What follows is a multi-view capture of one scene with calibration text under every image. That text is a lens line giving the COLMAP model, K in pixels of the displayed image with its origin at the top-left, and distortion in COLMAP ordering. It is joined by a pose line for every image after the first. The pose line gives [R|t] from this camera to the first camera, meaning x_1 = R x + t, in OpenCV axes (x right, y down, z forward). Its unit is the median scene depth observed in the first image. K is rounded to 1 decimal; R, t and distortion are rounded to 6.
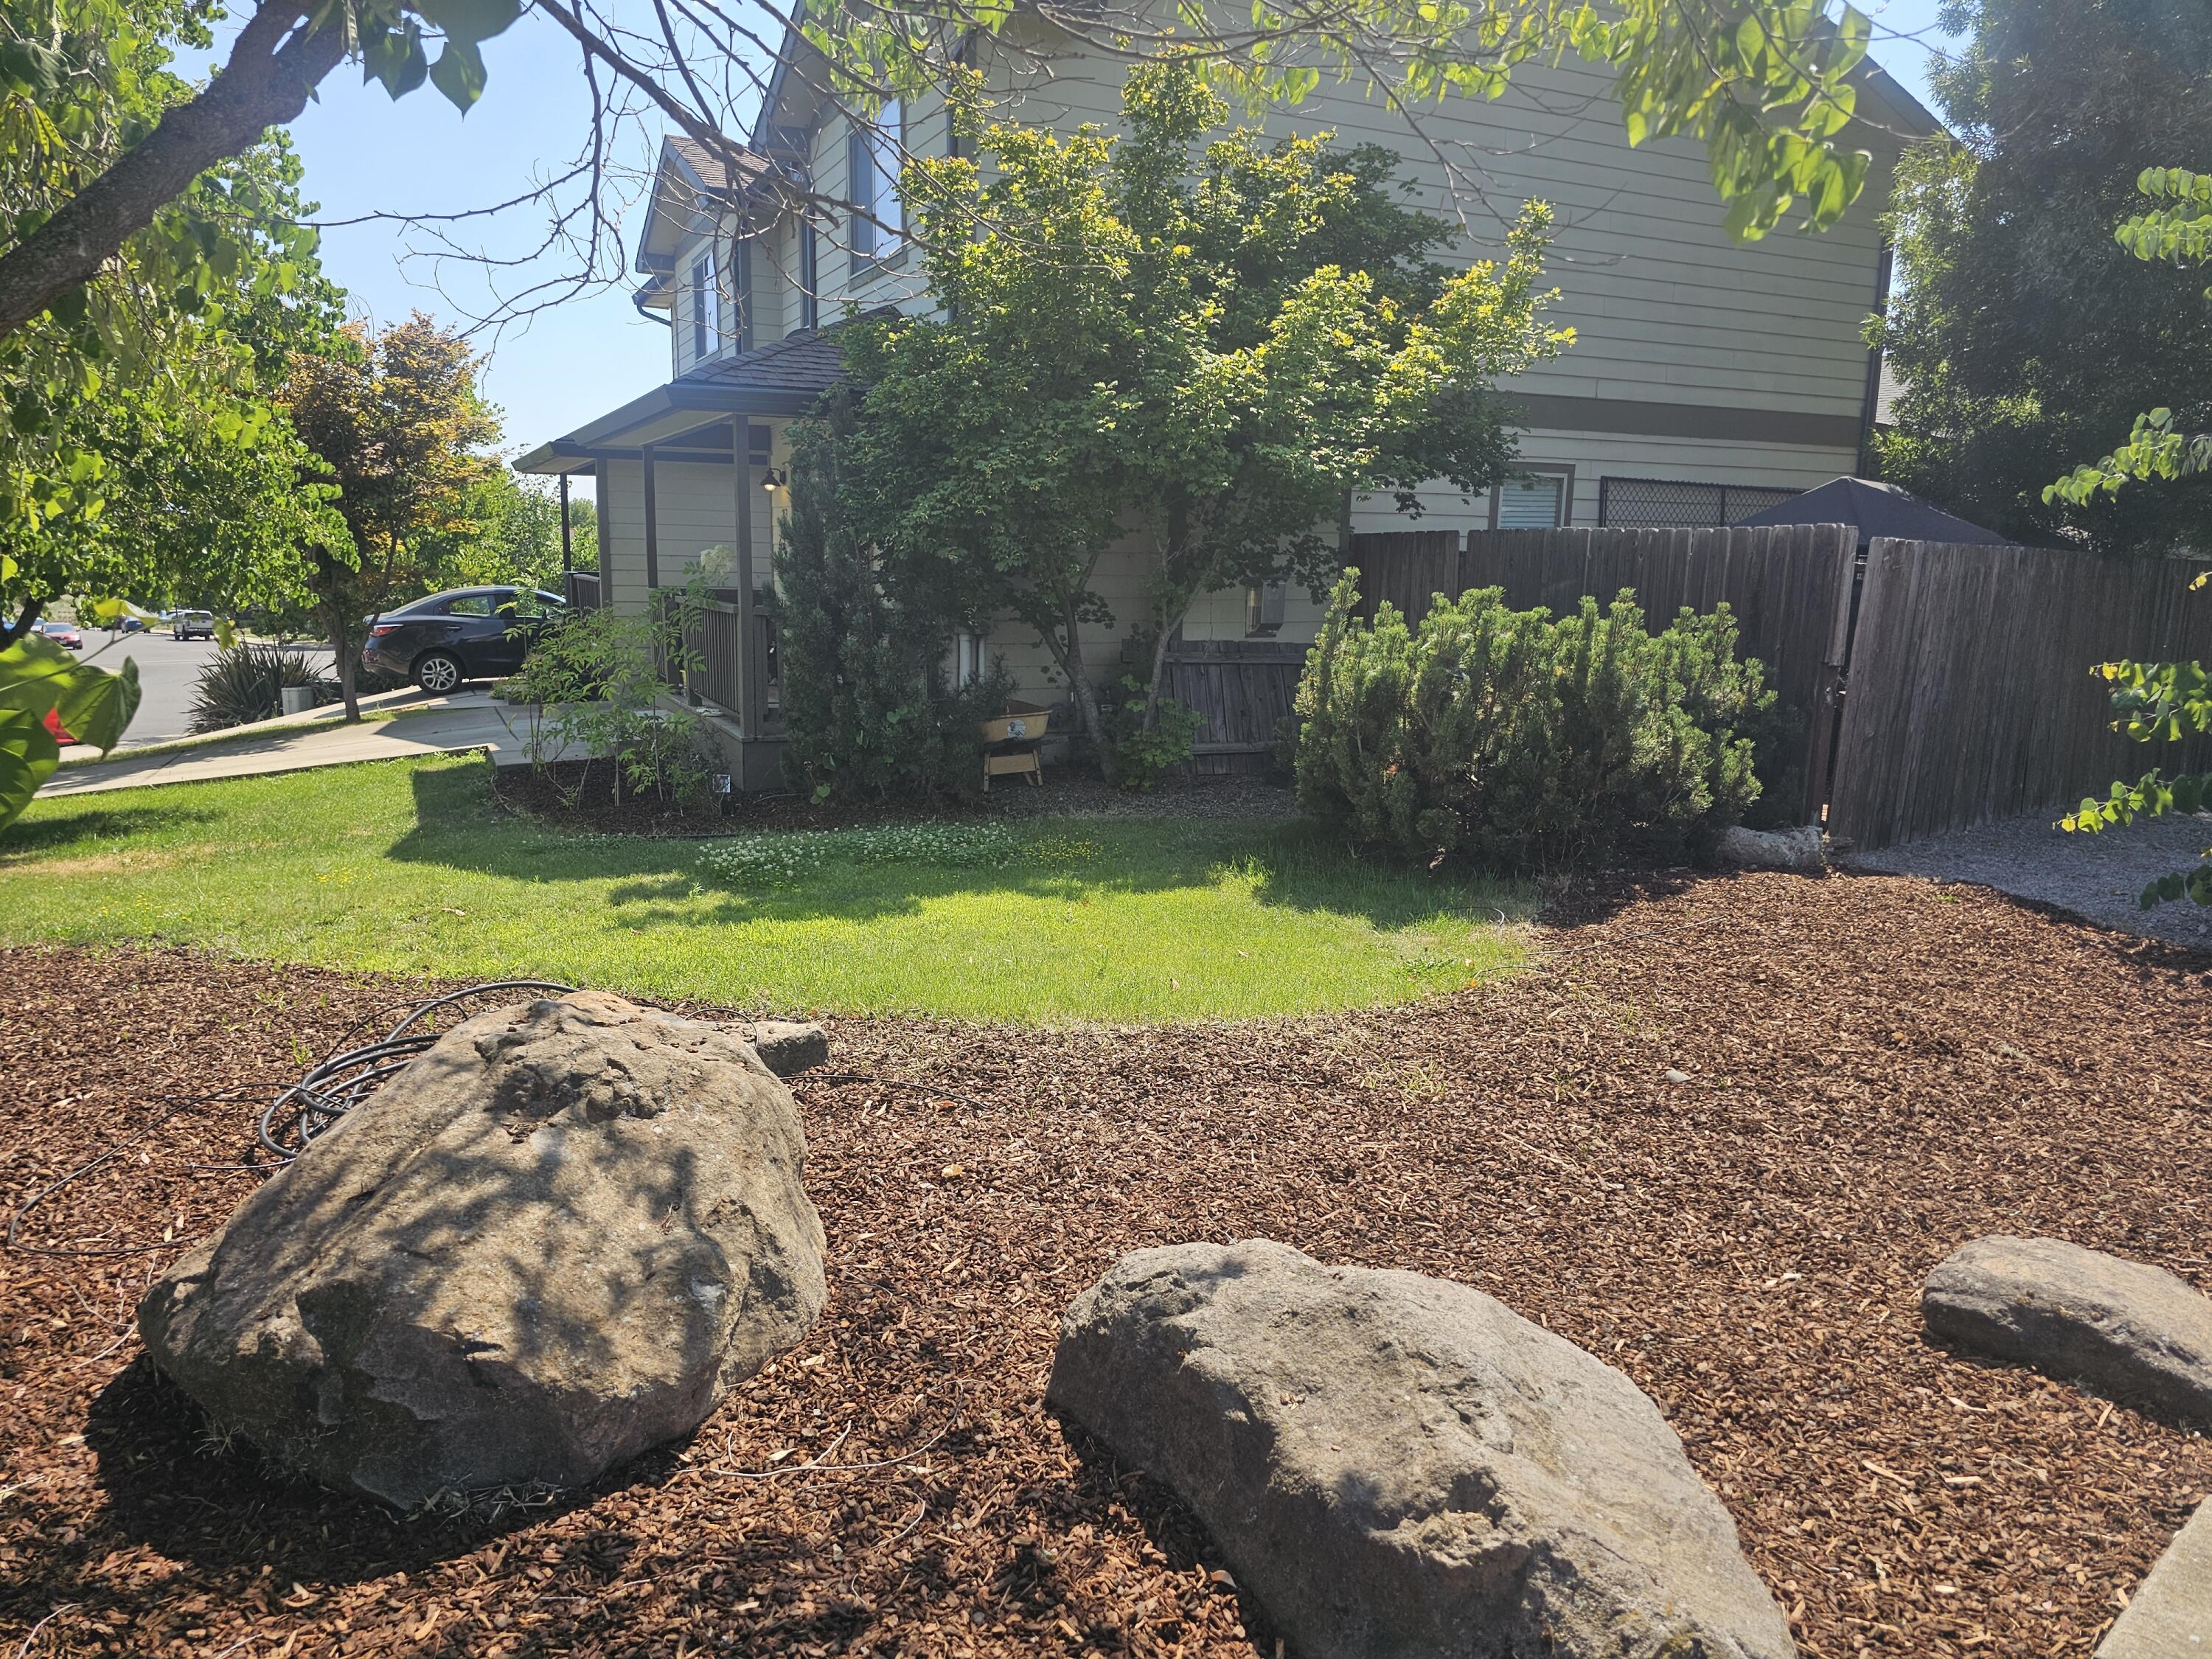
lens RADIAL K [[1481.7, 0, 1102.7], [0, 1481.7, 828.8], [0, 0, 1]] dist [0.043811, -0.040651]
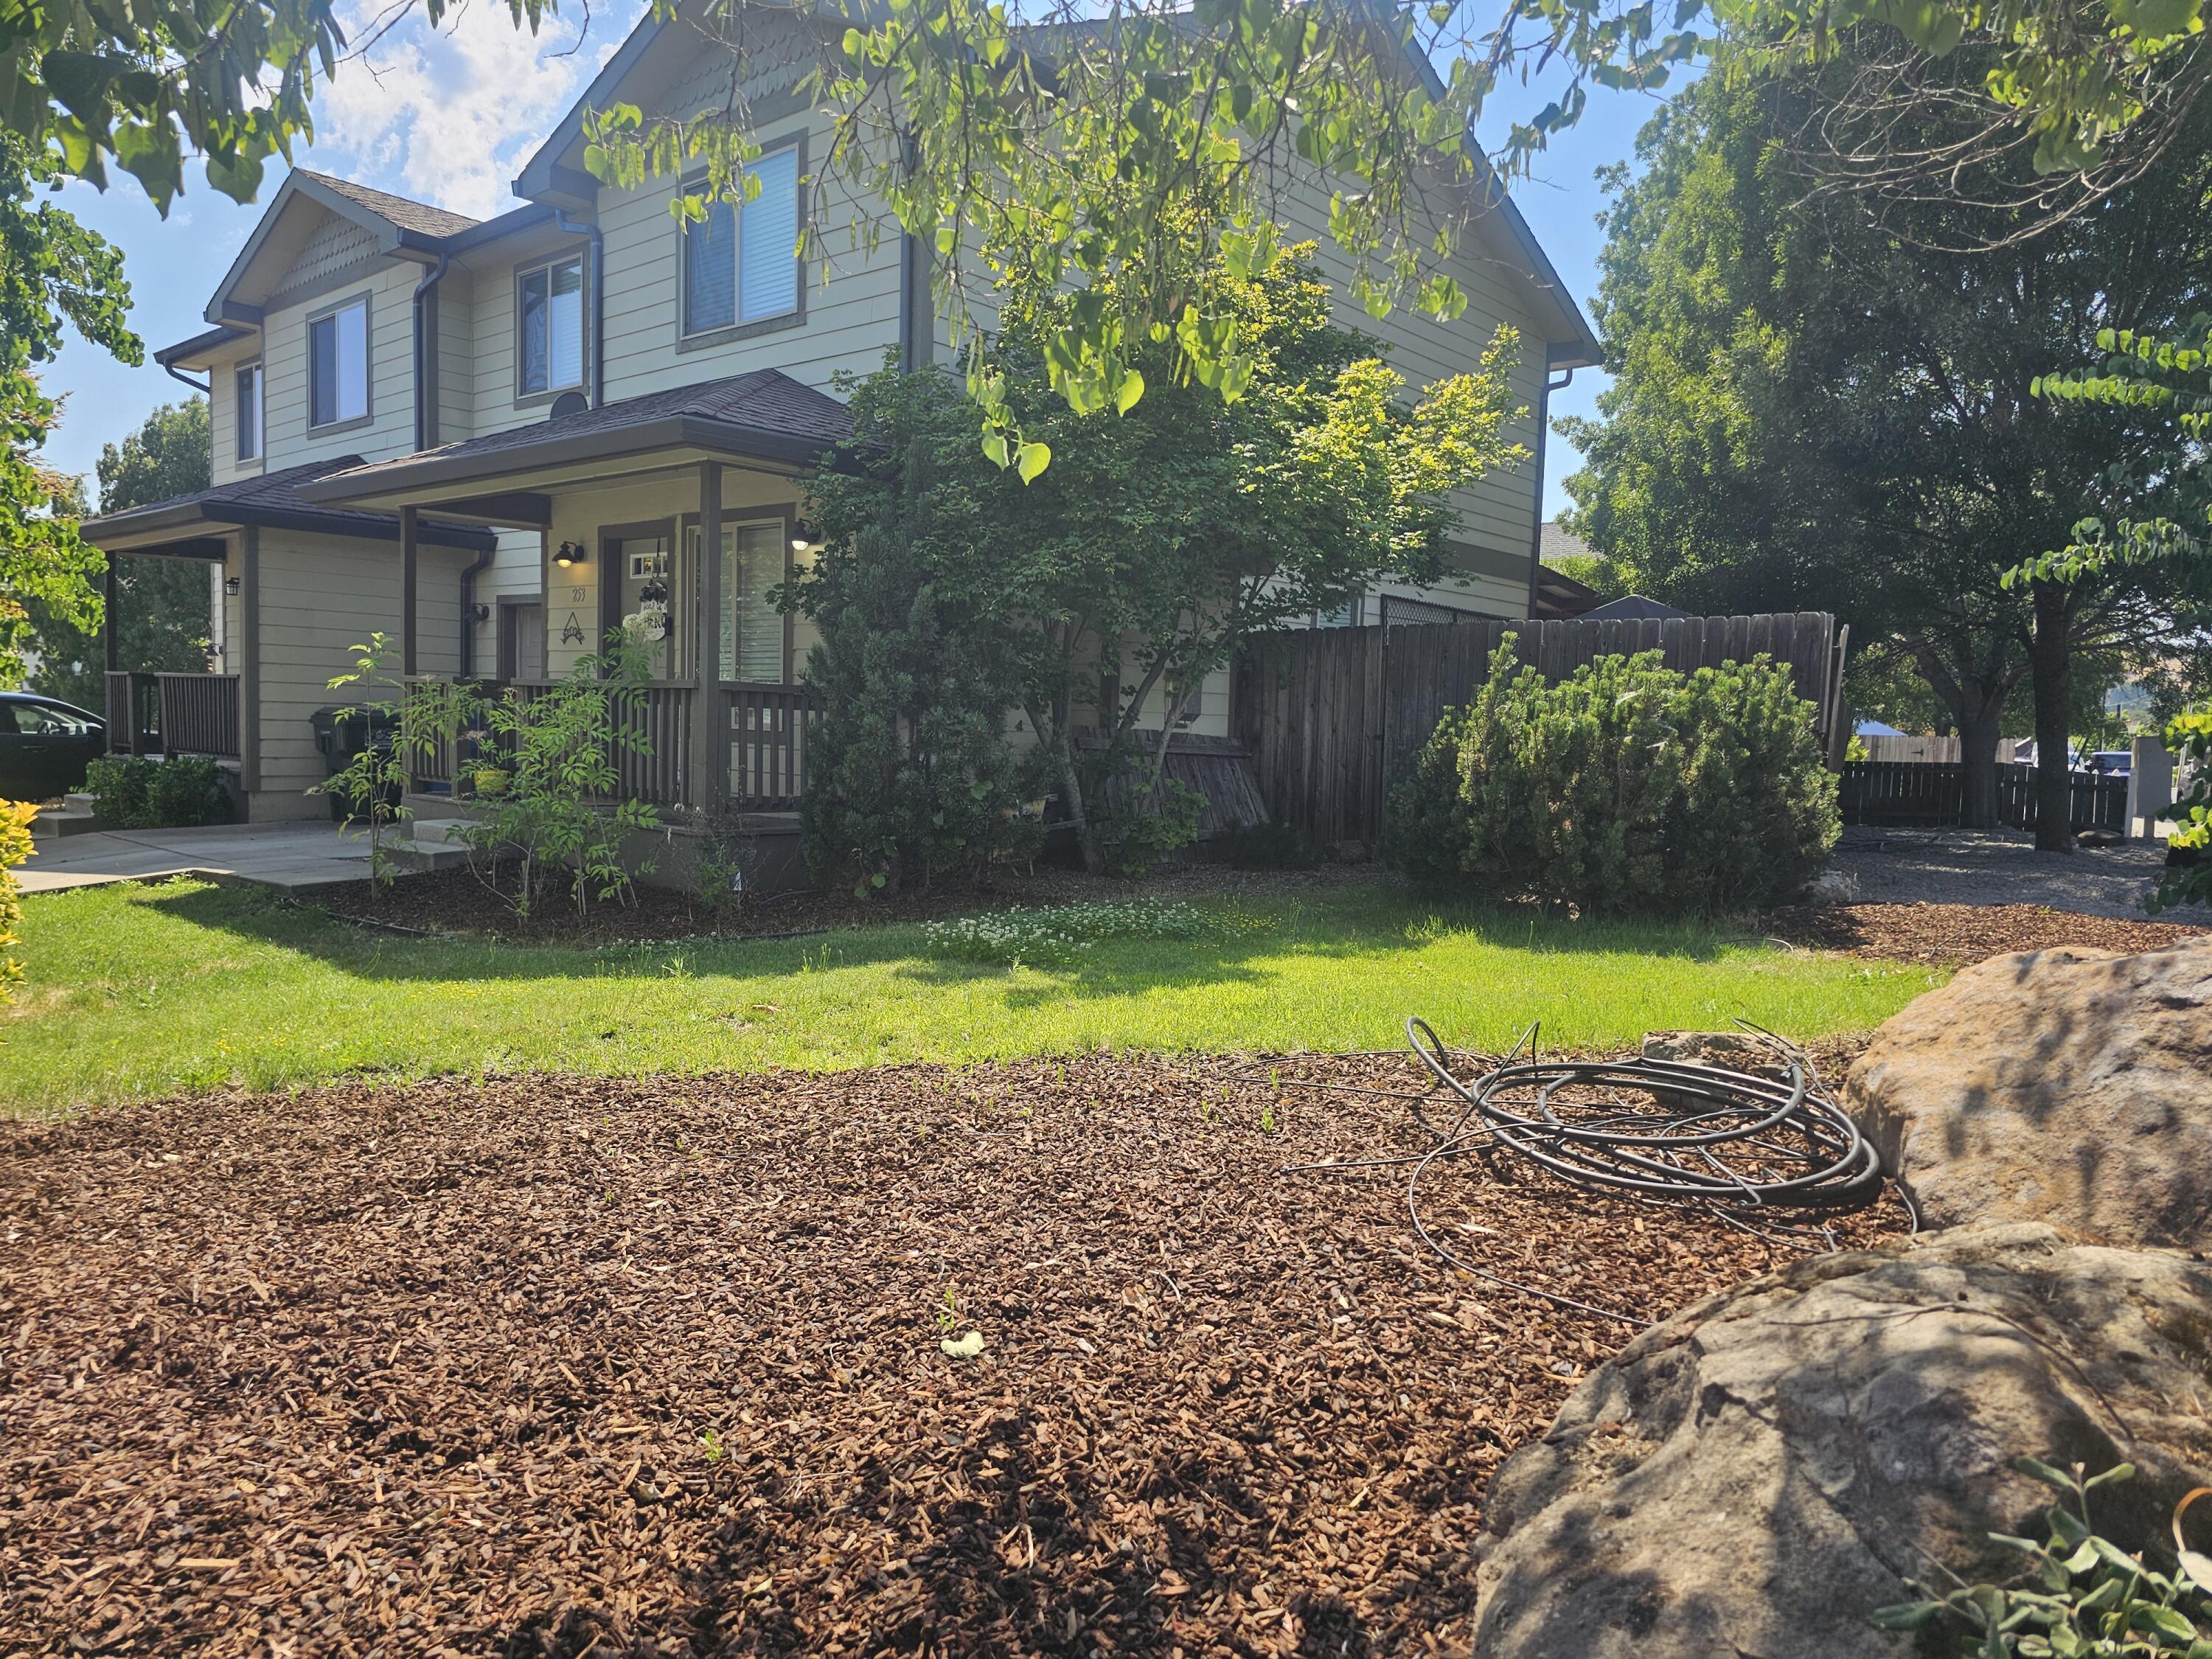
lens RADIAL K [[1481.7, 0, 1106.6], [0, 1481.7, 831.4], [0, 0, 1]] dist [0.043811, -0.040651]
pose [[0.914892, -0.019613, 0.403222, -0.508898], [0.060413, 0.994223, -0.088715, 0.038376], [-0.399153, 0.105524, 0.910792, 0.175388]]
